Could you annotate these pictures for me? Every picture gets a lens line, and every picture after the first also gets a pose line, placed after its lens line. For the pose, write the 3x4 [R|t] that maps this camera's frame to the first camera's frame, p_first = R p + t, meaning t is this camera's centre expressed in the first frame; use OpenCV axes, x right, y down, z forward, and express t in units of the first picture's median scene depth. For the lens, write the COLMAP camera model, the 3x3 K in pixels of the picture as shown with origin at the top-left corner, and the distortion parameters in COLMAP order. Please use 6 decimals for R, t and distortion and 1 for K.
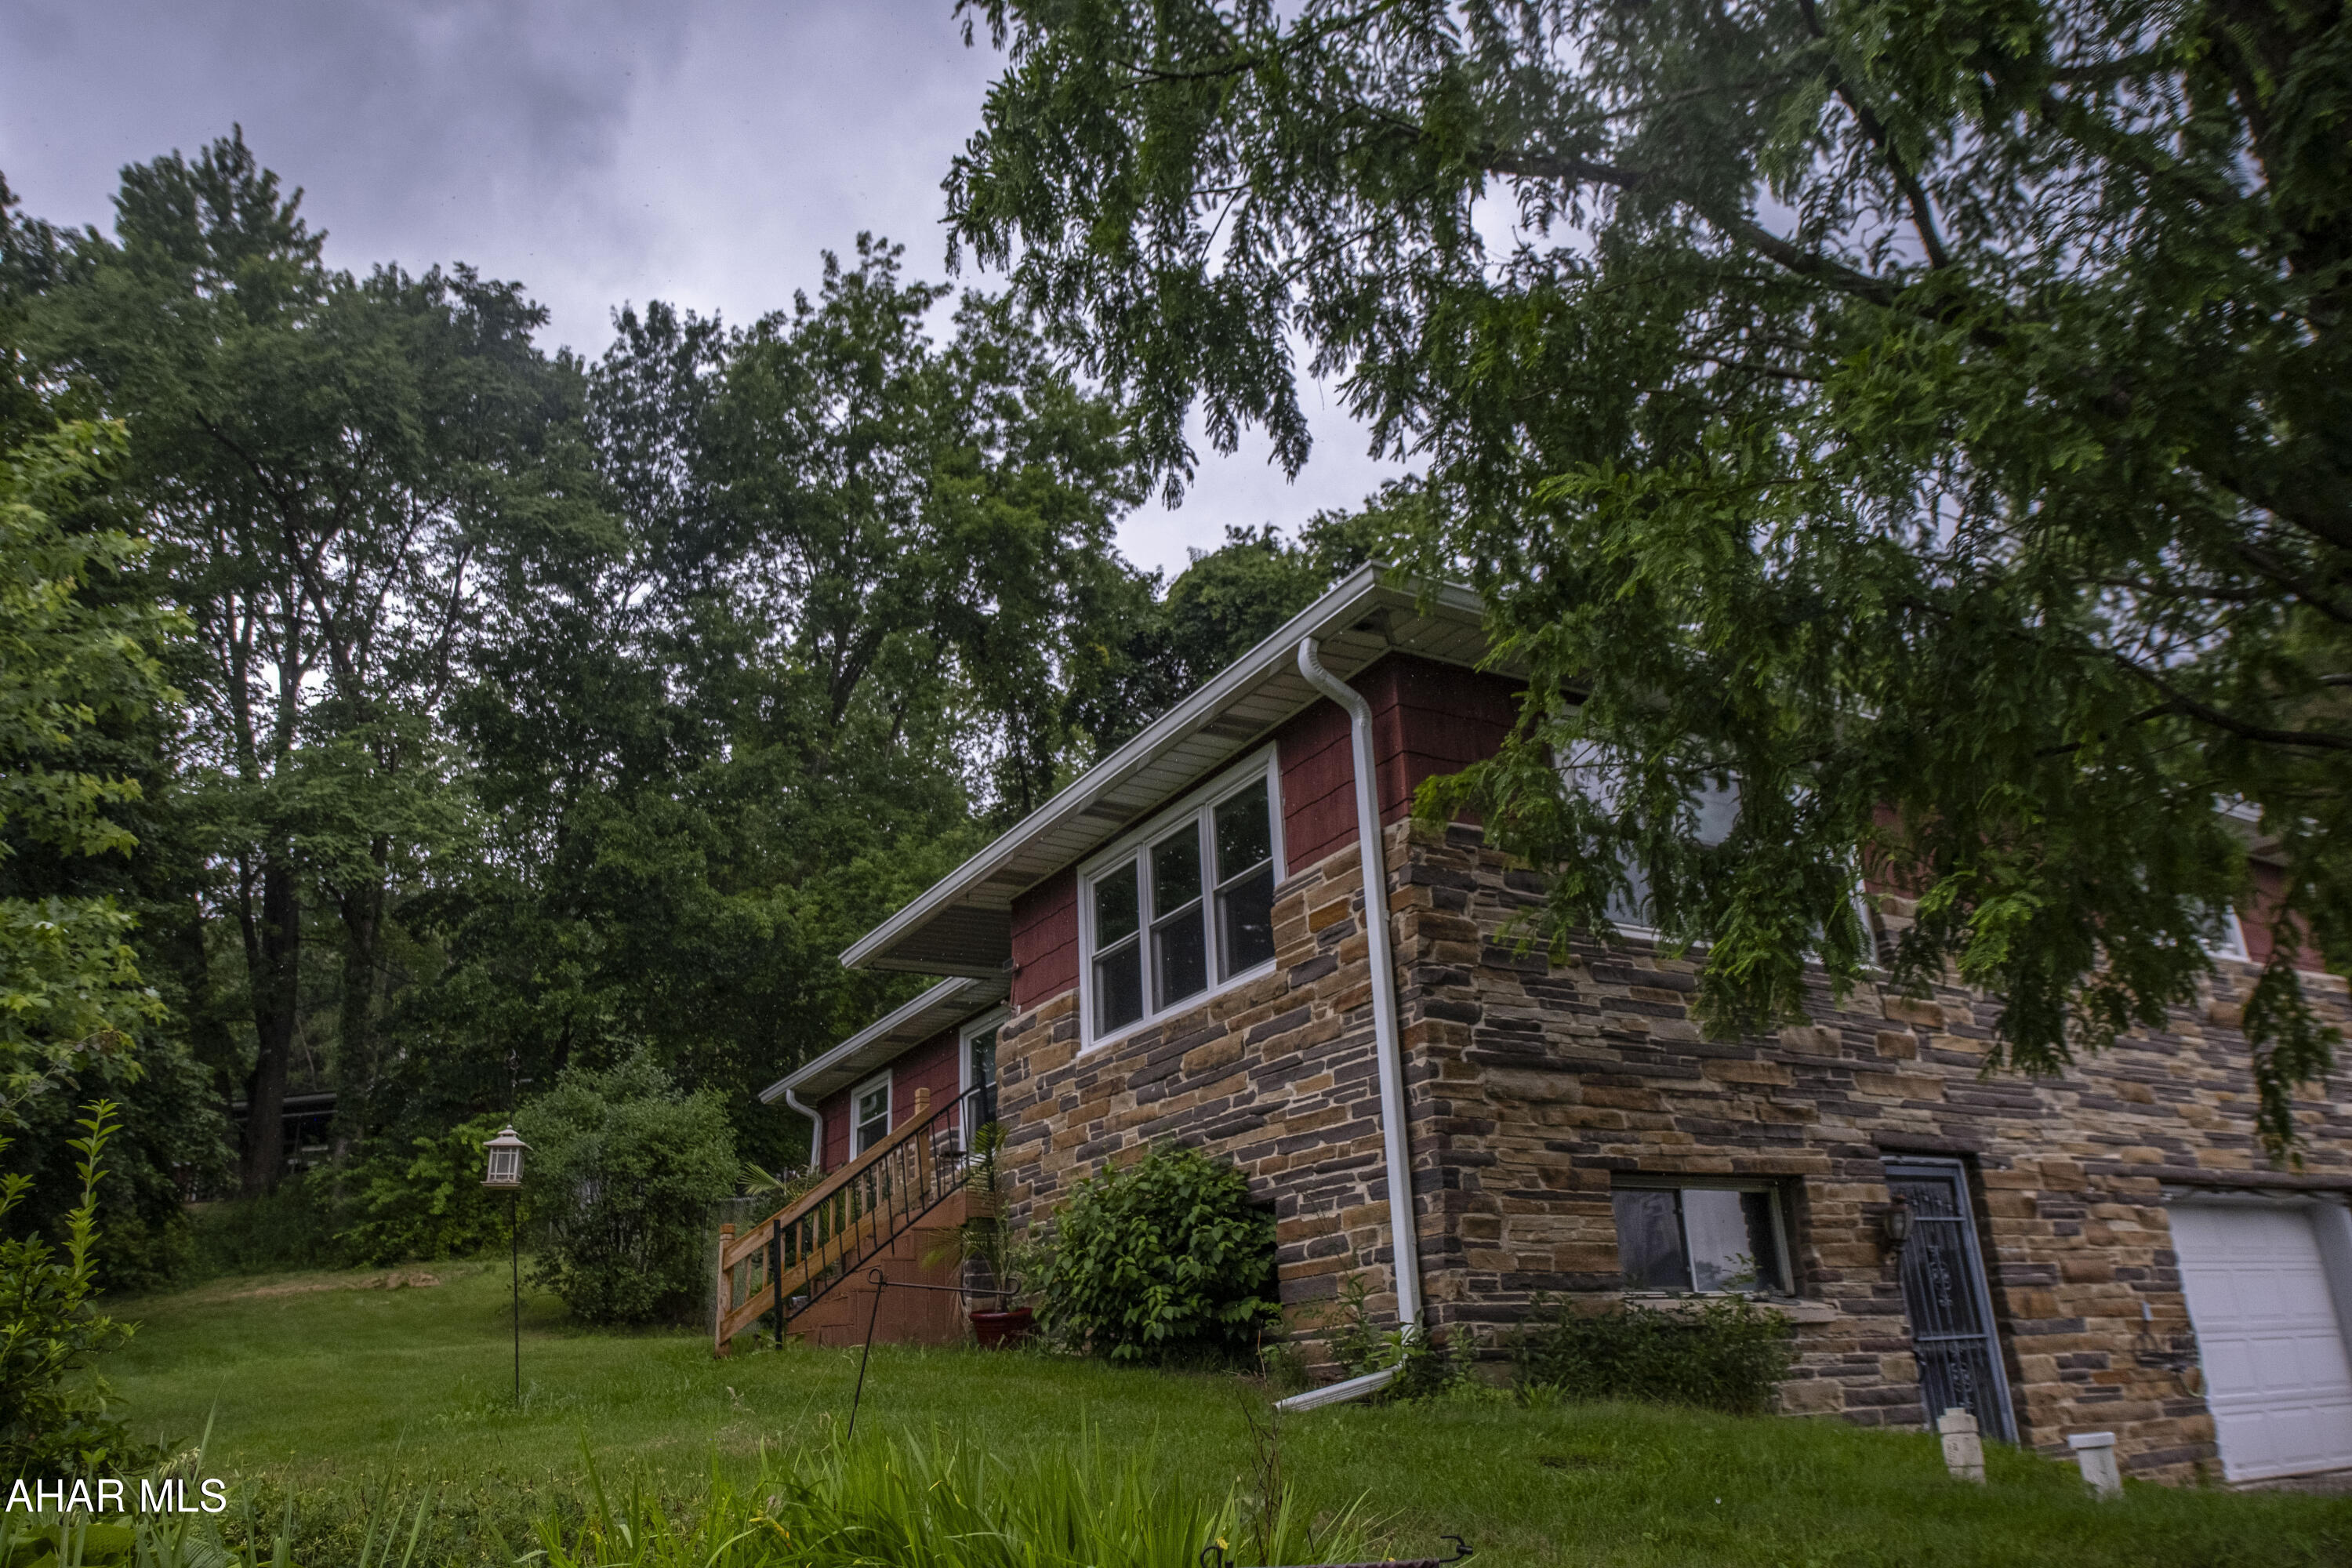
lens RADIAL K [[1677.1, 0, 1176.0], [0, 1677.1, 784.0], [0, 0, 1]] dist [-0.086633, 0.071085]
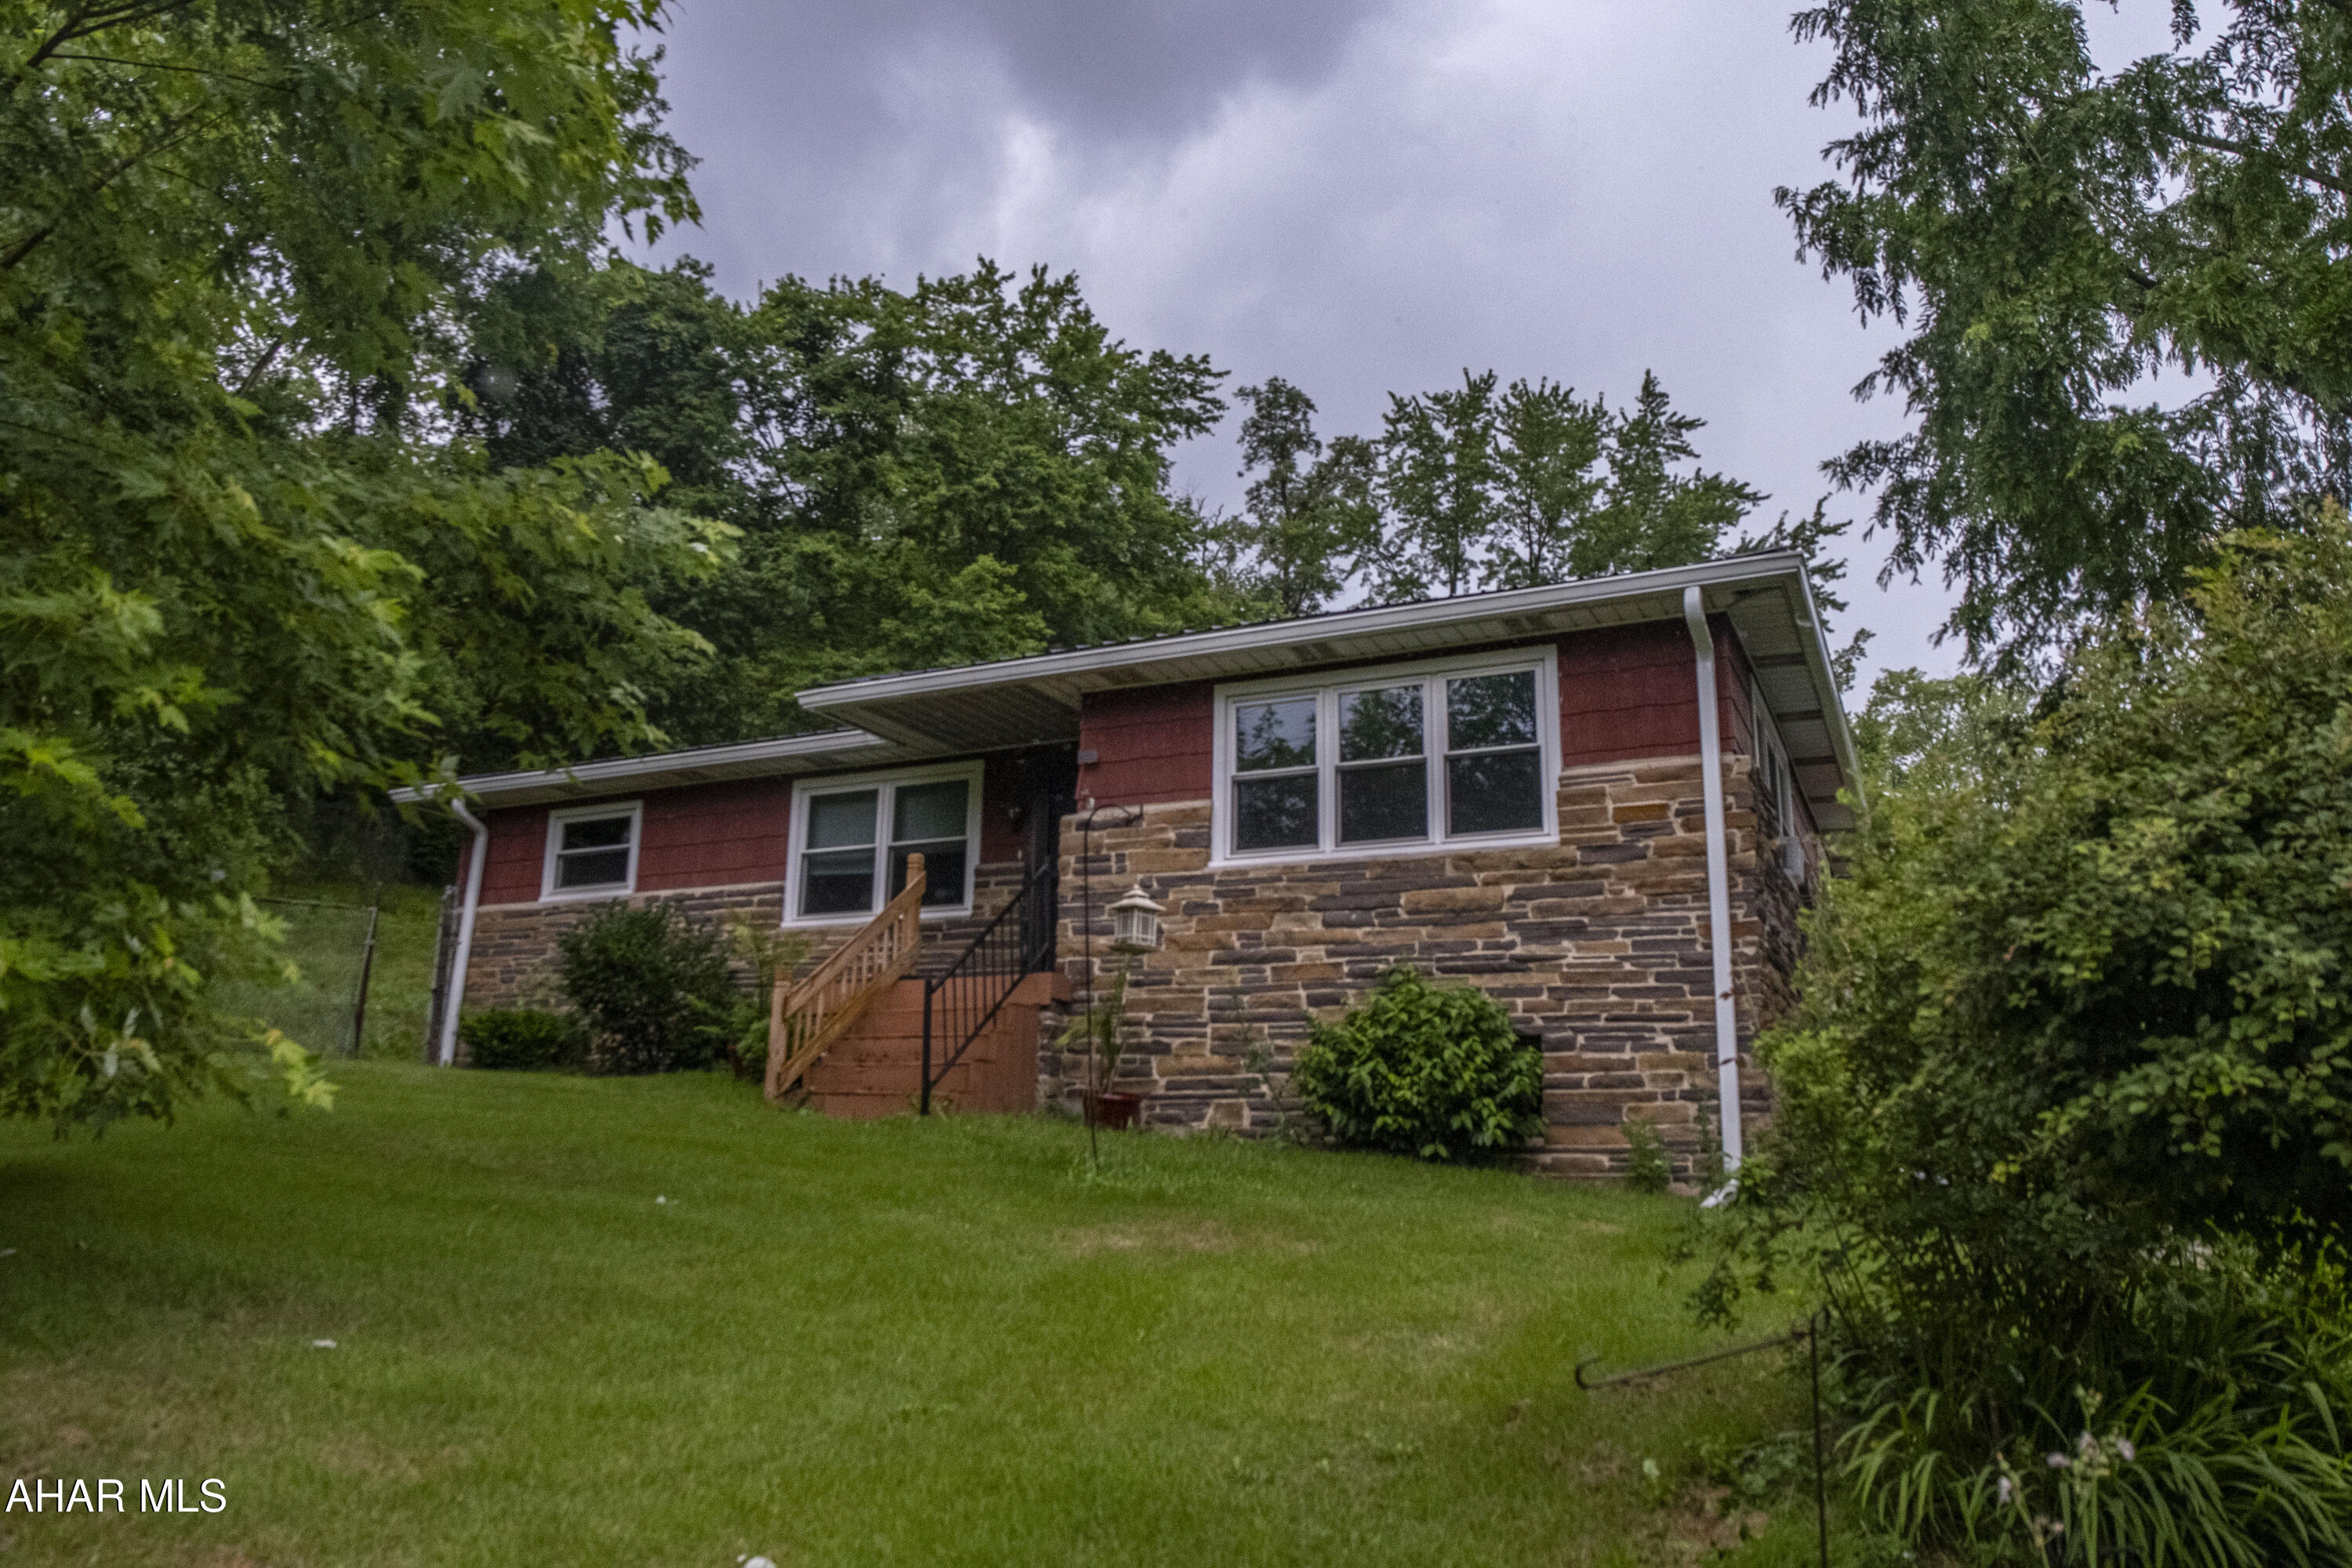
lens RADIAL K [[1677.1, 0, 1176.0], [0, 1677.1, 784.0], [0, 0, 1]] dist [-0.086633, 0.071085]
pose [[0.825156, 0.194772, 0.530265, -0.809863], [-0.256377, 0.965562, 0.044292, 0.089379], [-0.503377, -0.172495, 0.846674, 0.155080]]
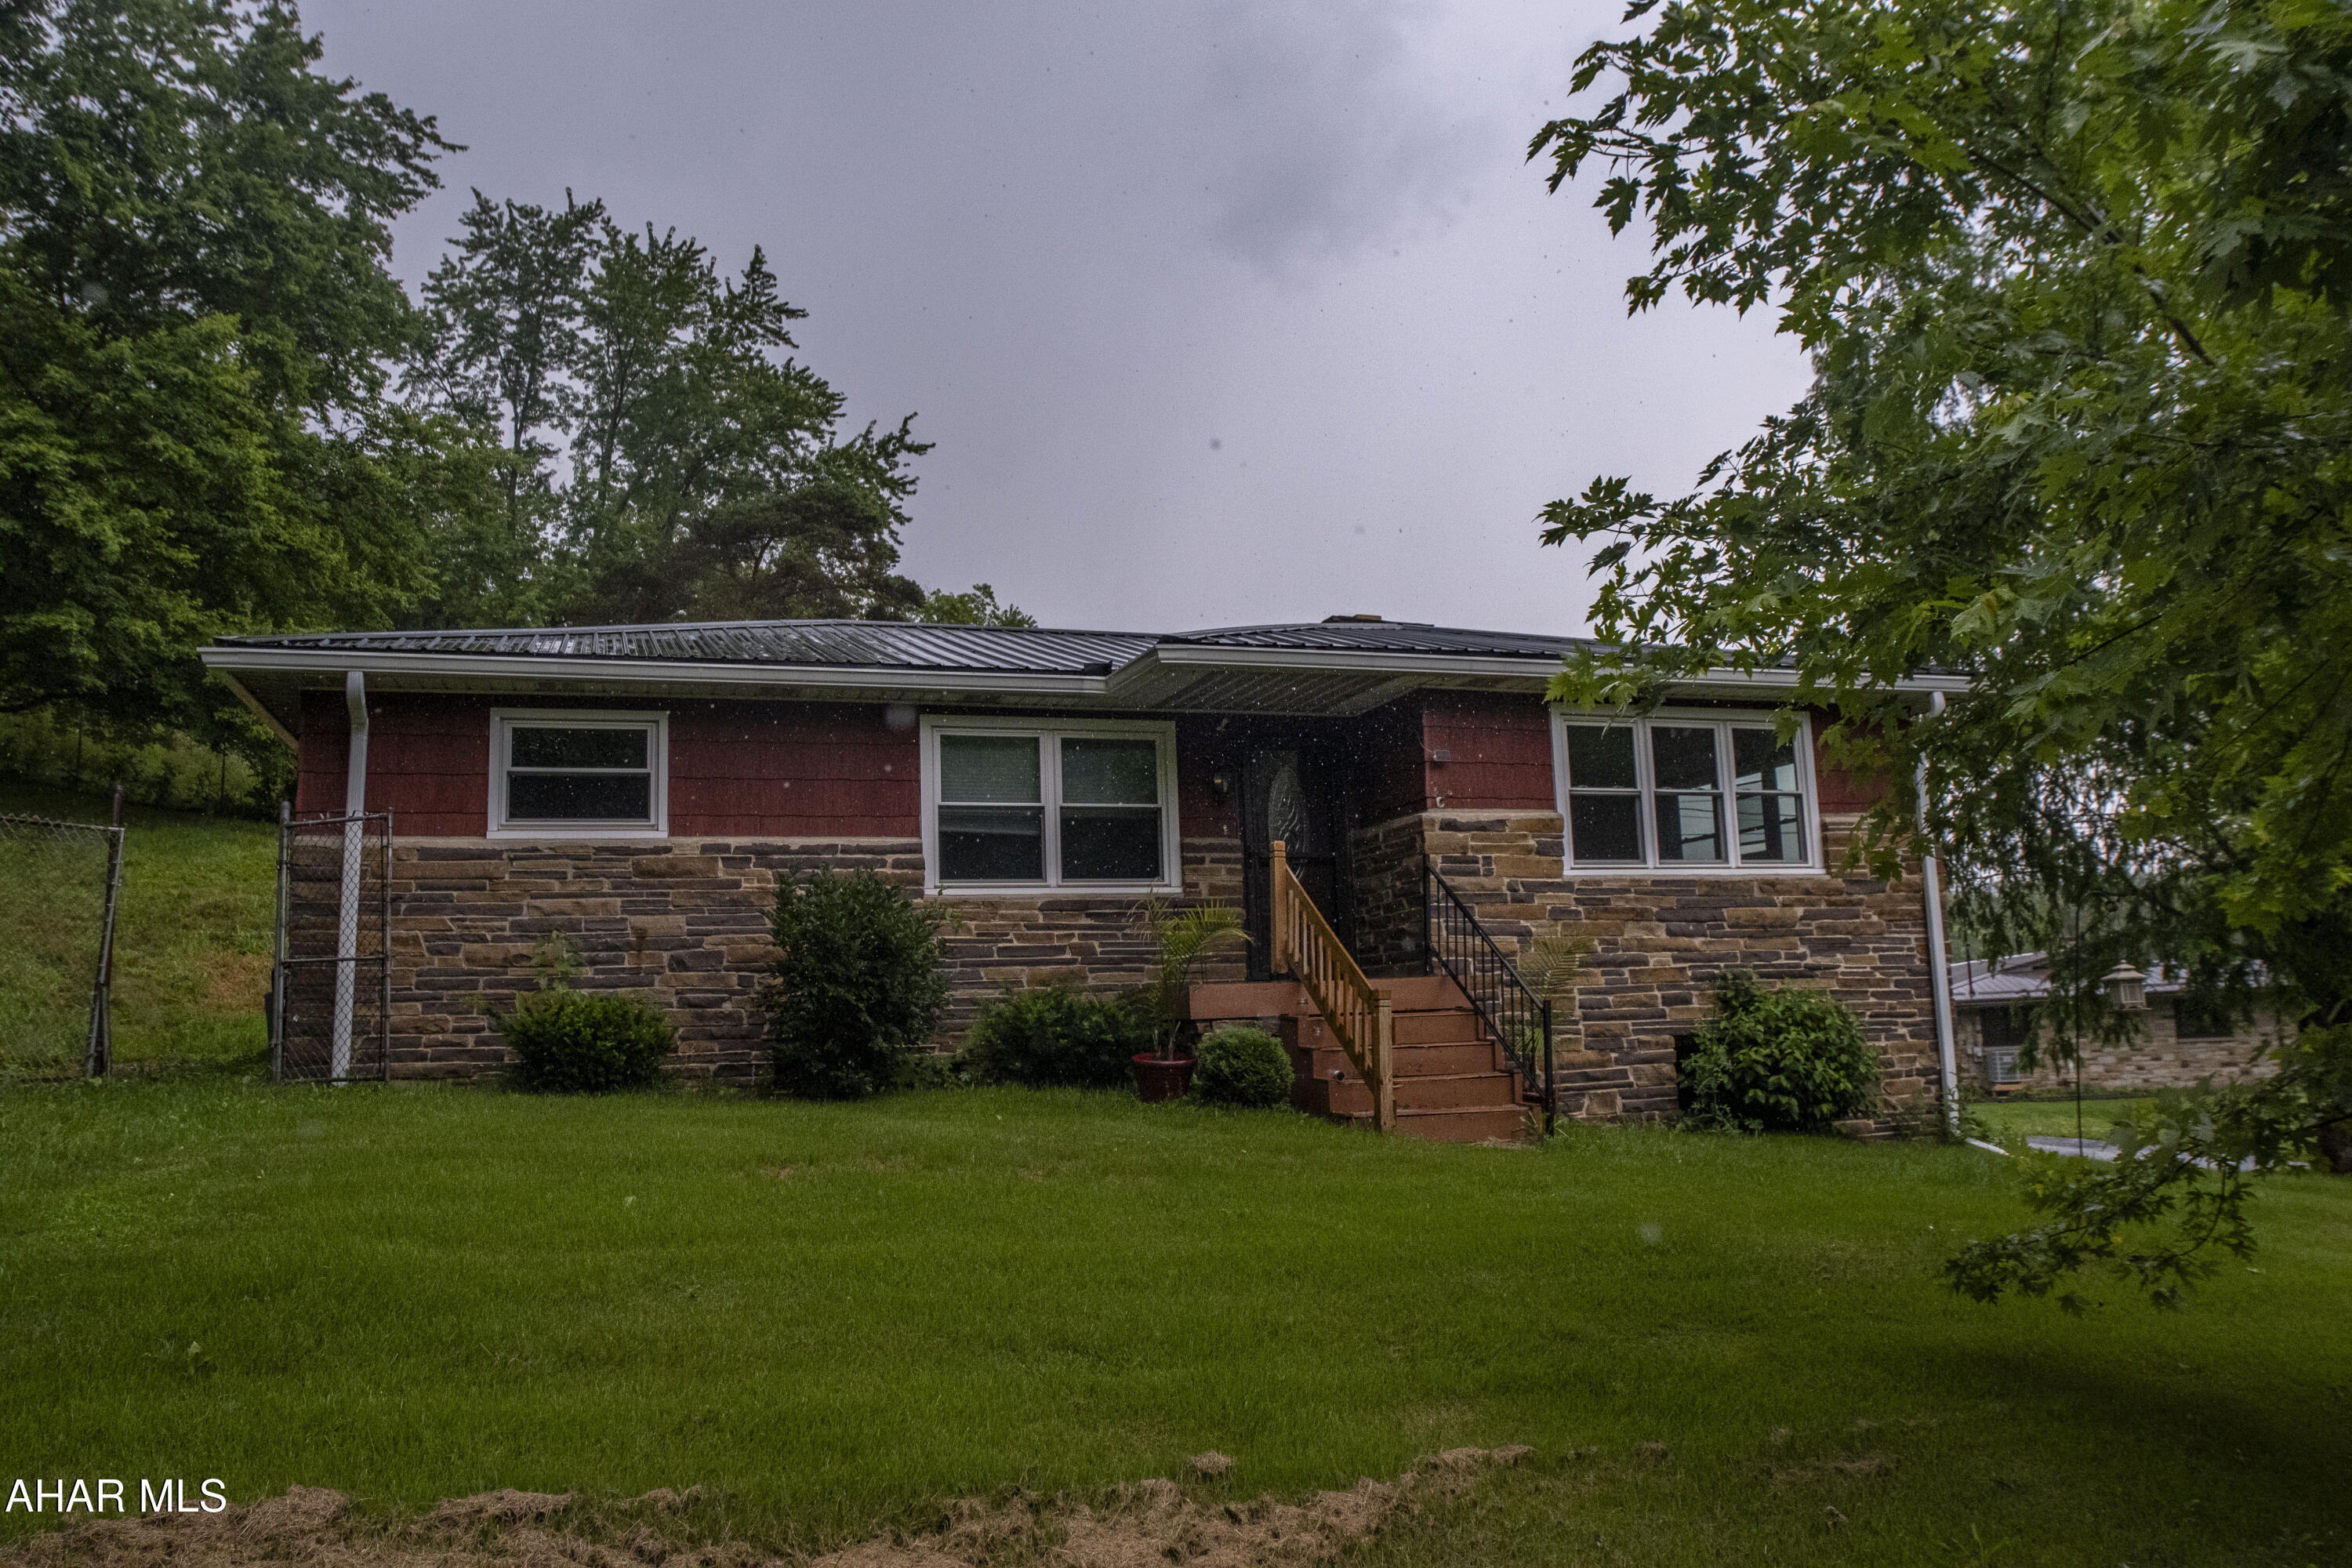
lens RADIAL K [[1677.1, 0, 1176.0], [0, 1677.1, 784.0], [0, 0, 1]] dist [-0.086633, 0.071085]
pose [[0.197951, 0.180751, 0.963402, -1.521298], [-0.331943, 0.937140, -0.107619, 0.394162], [-0.922296, -0.298491, 0.245507, 1.228671]]
